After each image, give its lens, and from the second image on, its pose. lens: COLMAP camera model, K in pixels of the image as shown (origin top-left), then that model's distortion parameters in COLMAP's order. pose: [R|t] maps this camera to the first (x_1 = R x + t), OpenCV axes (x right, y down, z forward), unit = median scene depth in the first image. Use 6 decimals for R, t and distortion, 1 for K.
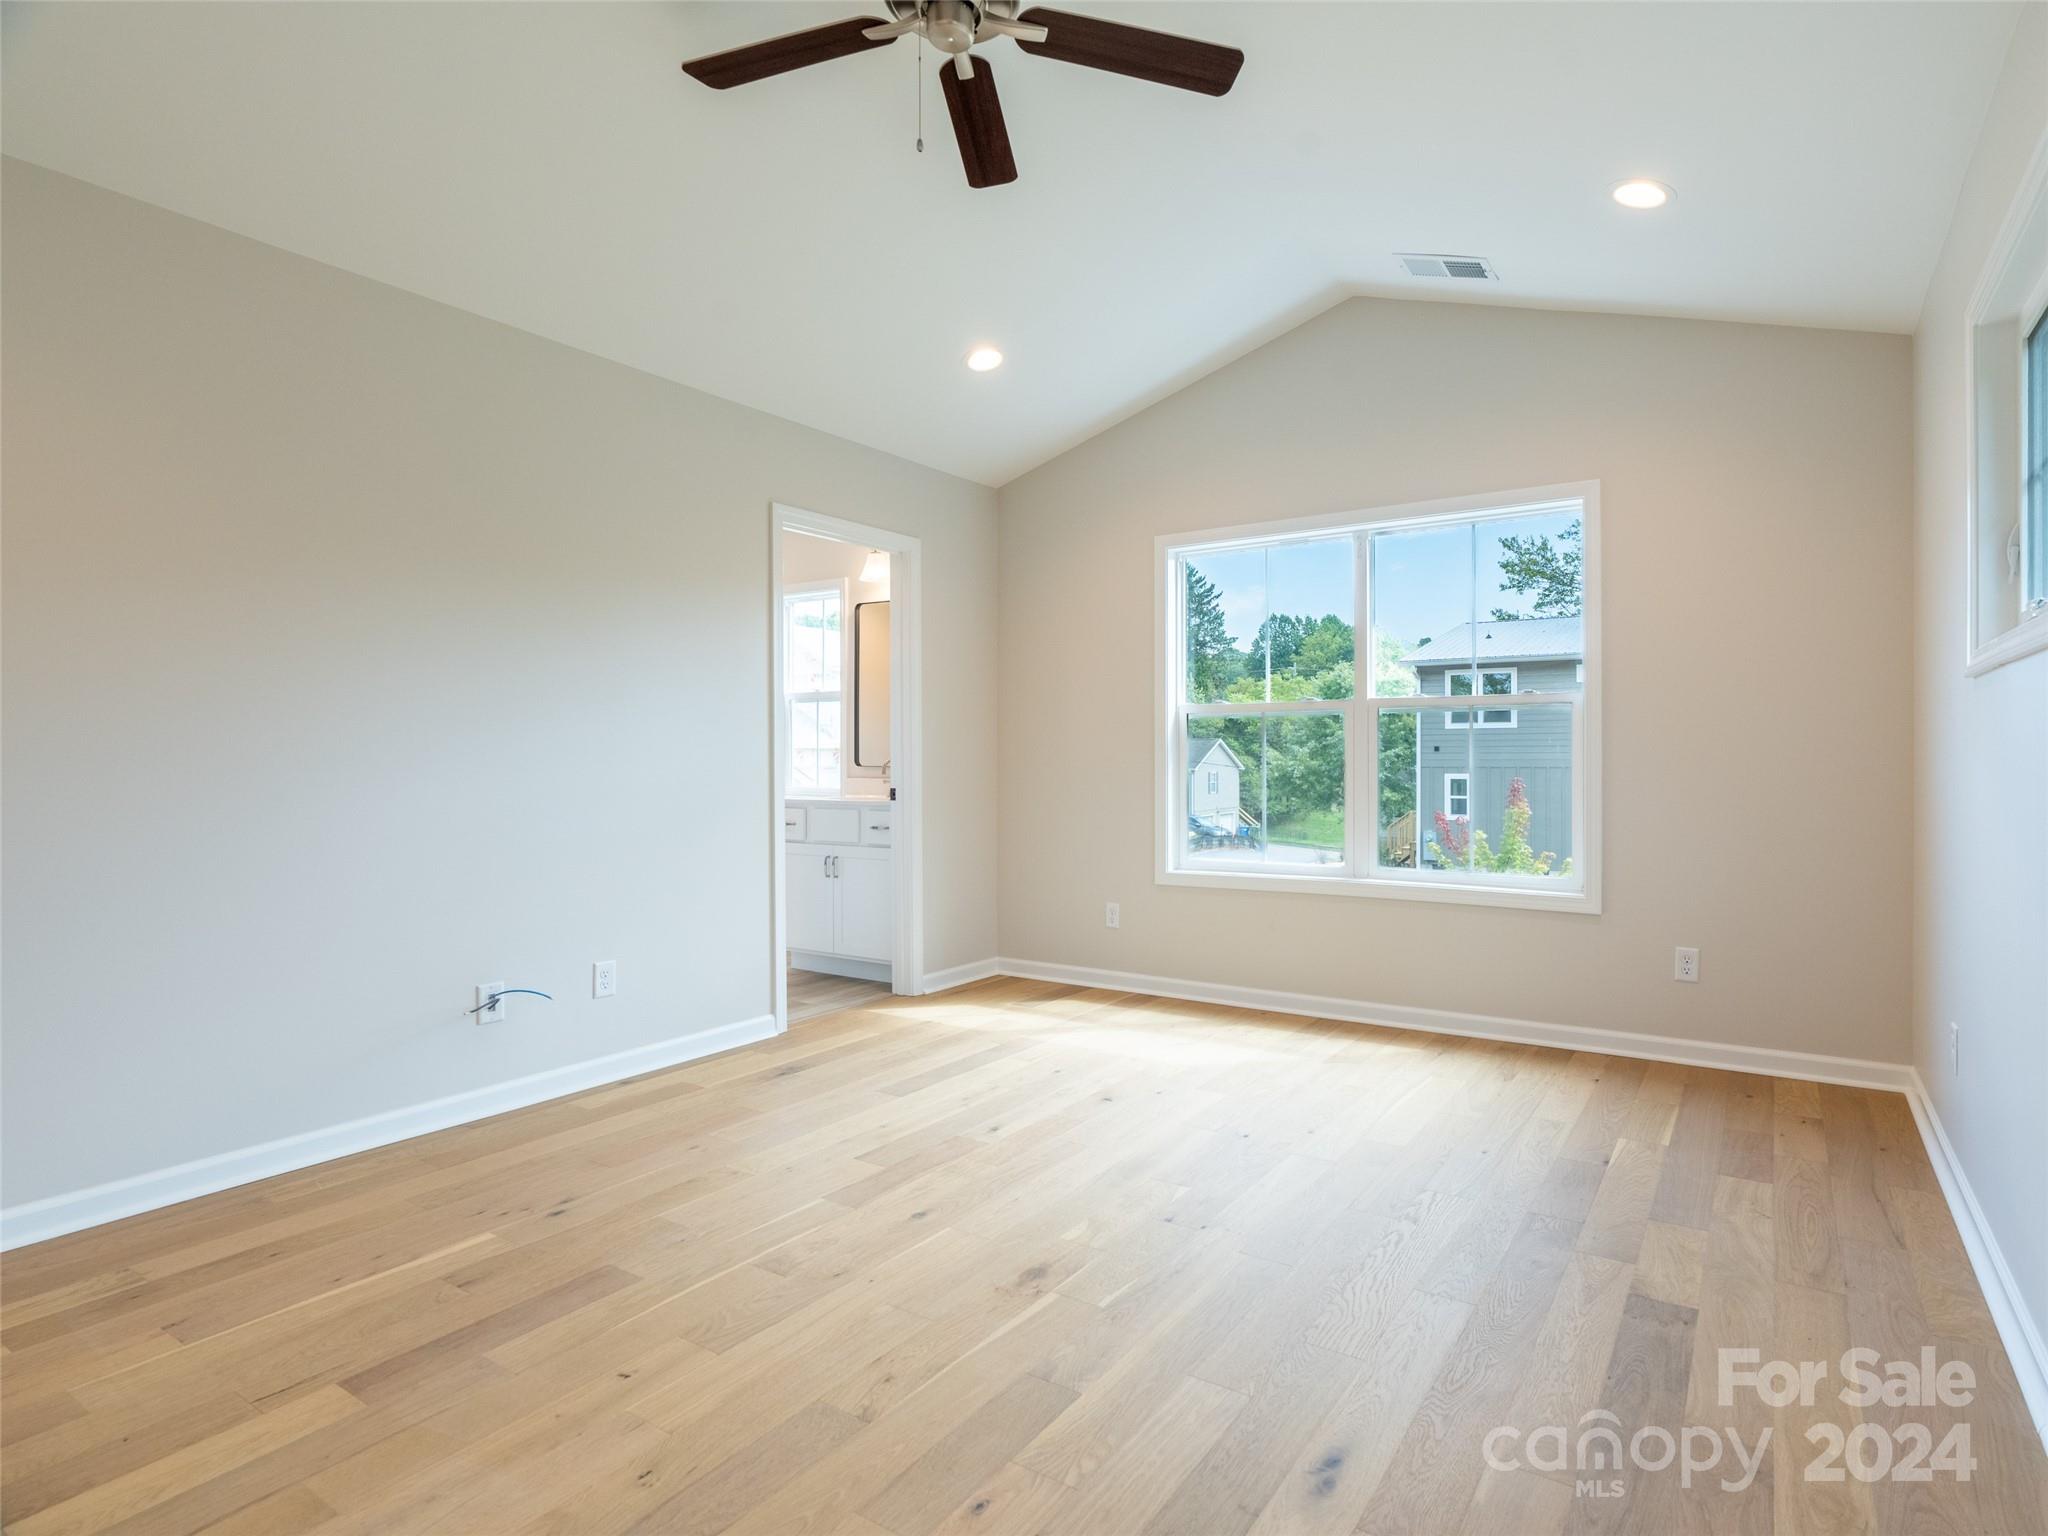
lens RADIAL K [[1052.5, 0, 1017.6], [0, 1052.5, 790.1], [0, 0, 1]] dist [-0.007965, 0.003189]
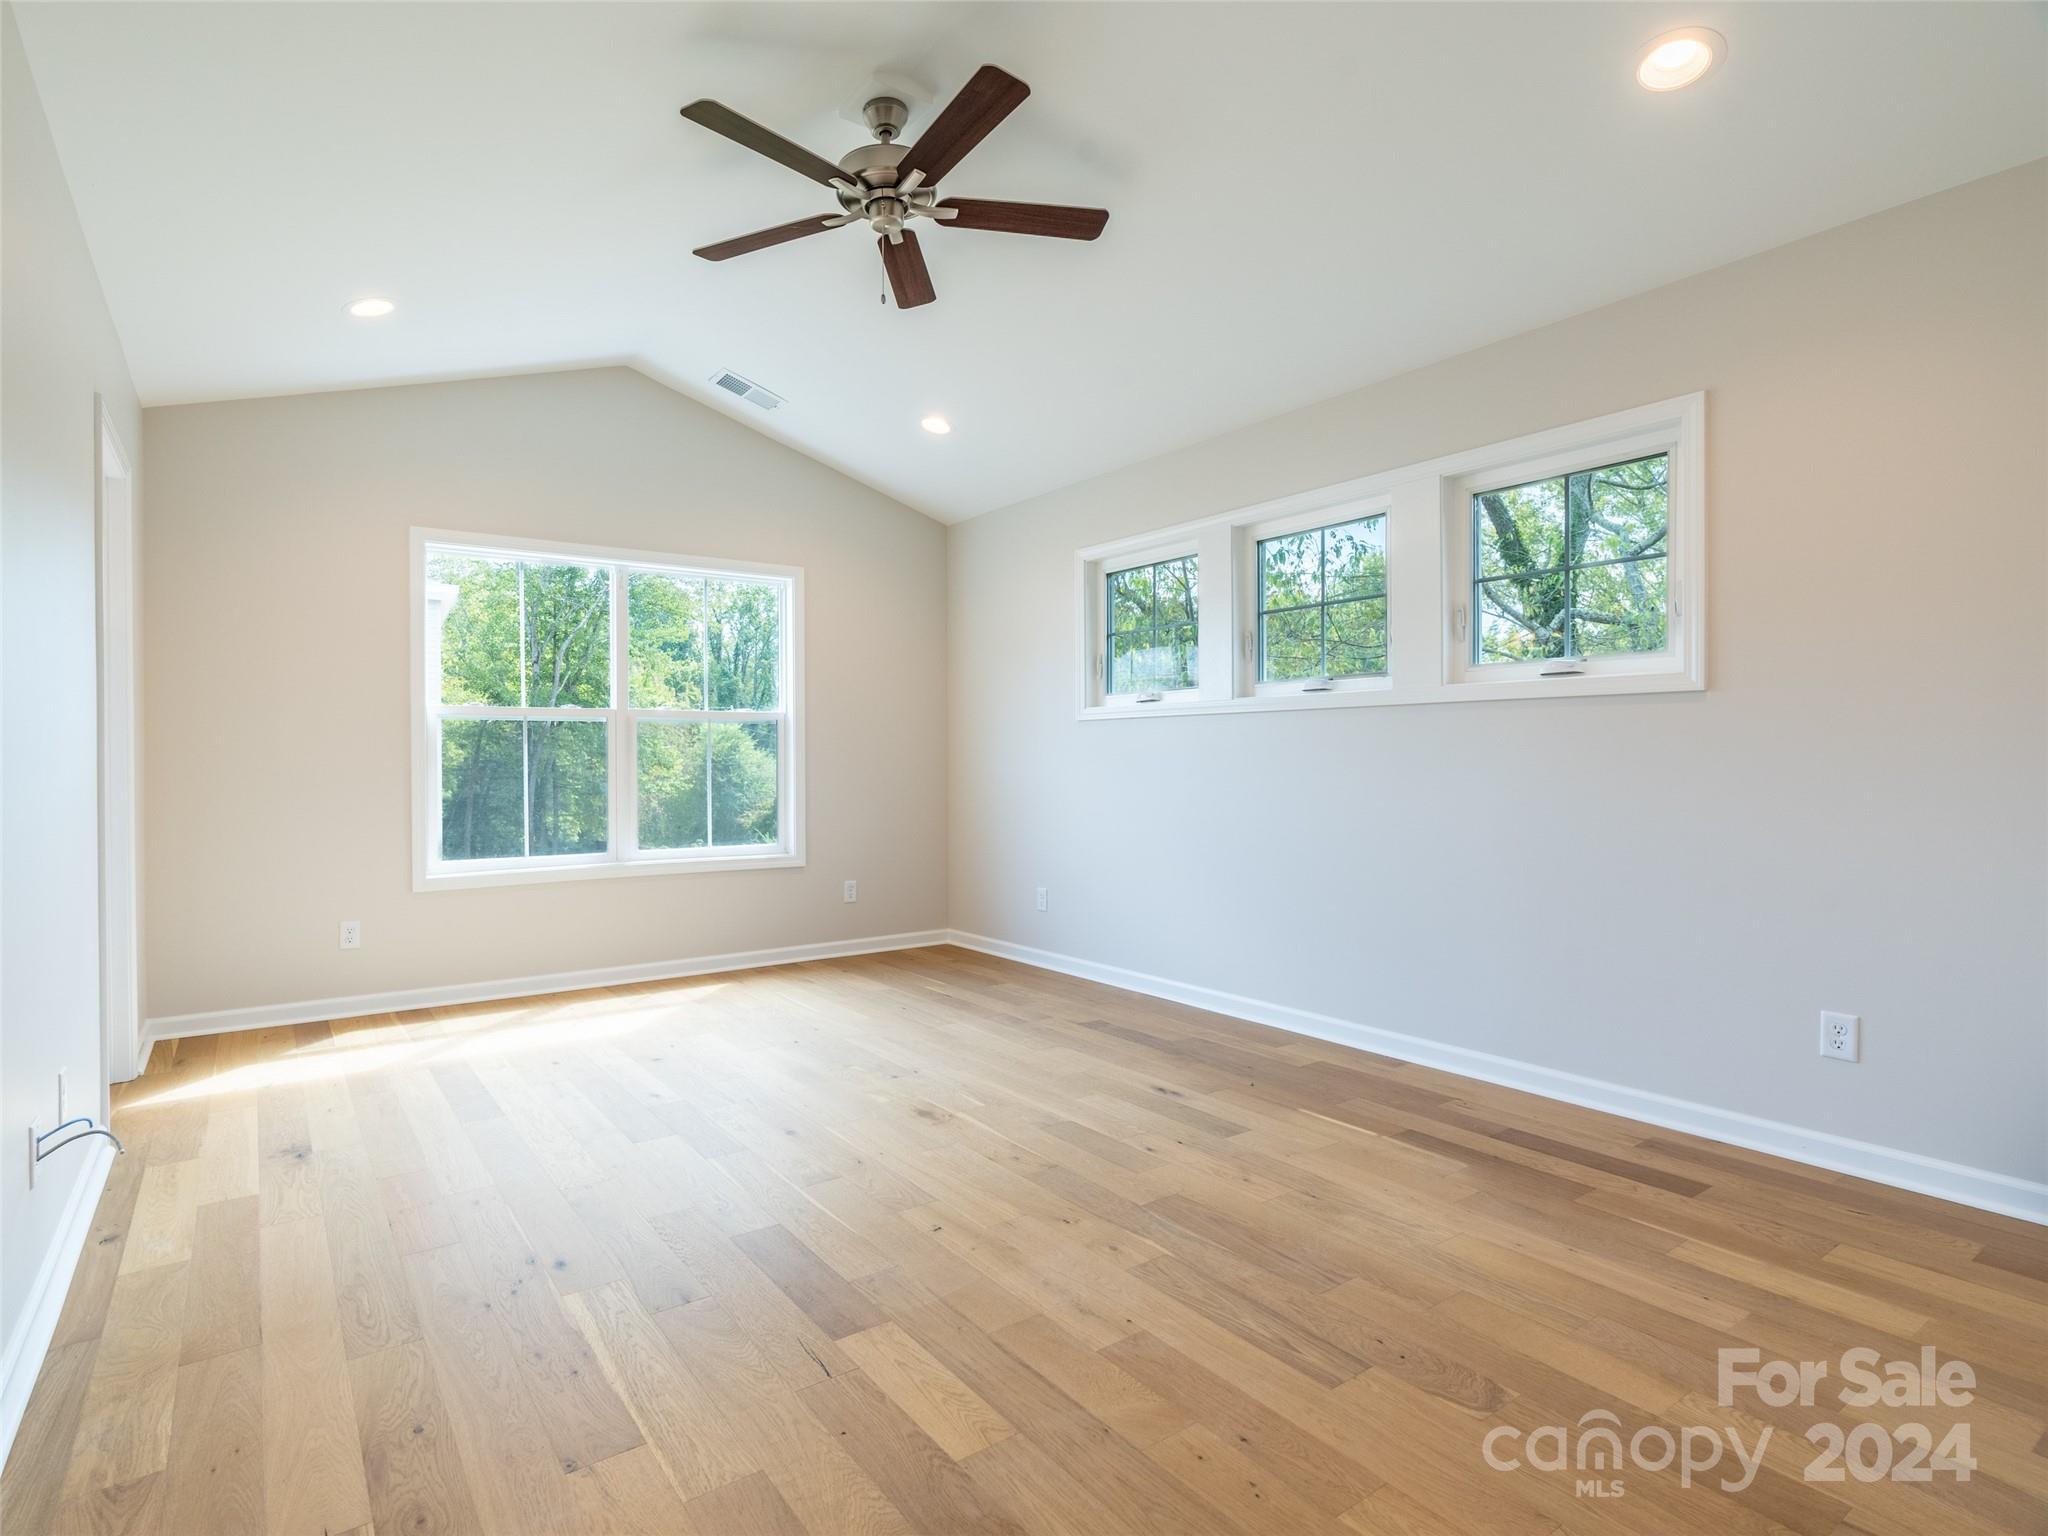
lens RADIAL K [[1052.5, 0, 1017.6], [0, 1052.5, 790.1], [0, 0, 1]] dist [-0.007965, 0.003189]
pose [[0.364578, -0.024195, 0.930859, -1.143274], [0.029890, 0.999451, 0.014271, 0.002275], [-0.930693, 0.022621, 0.365101, 0.317278]]
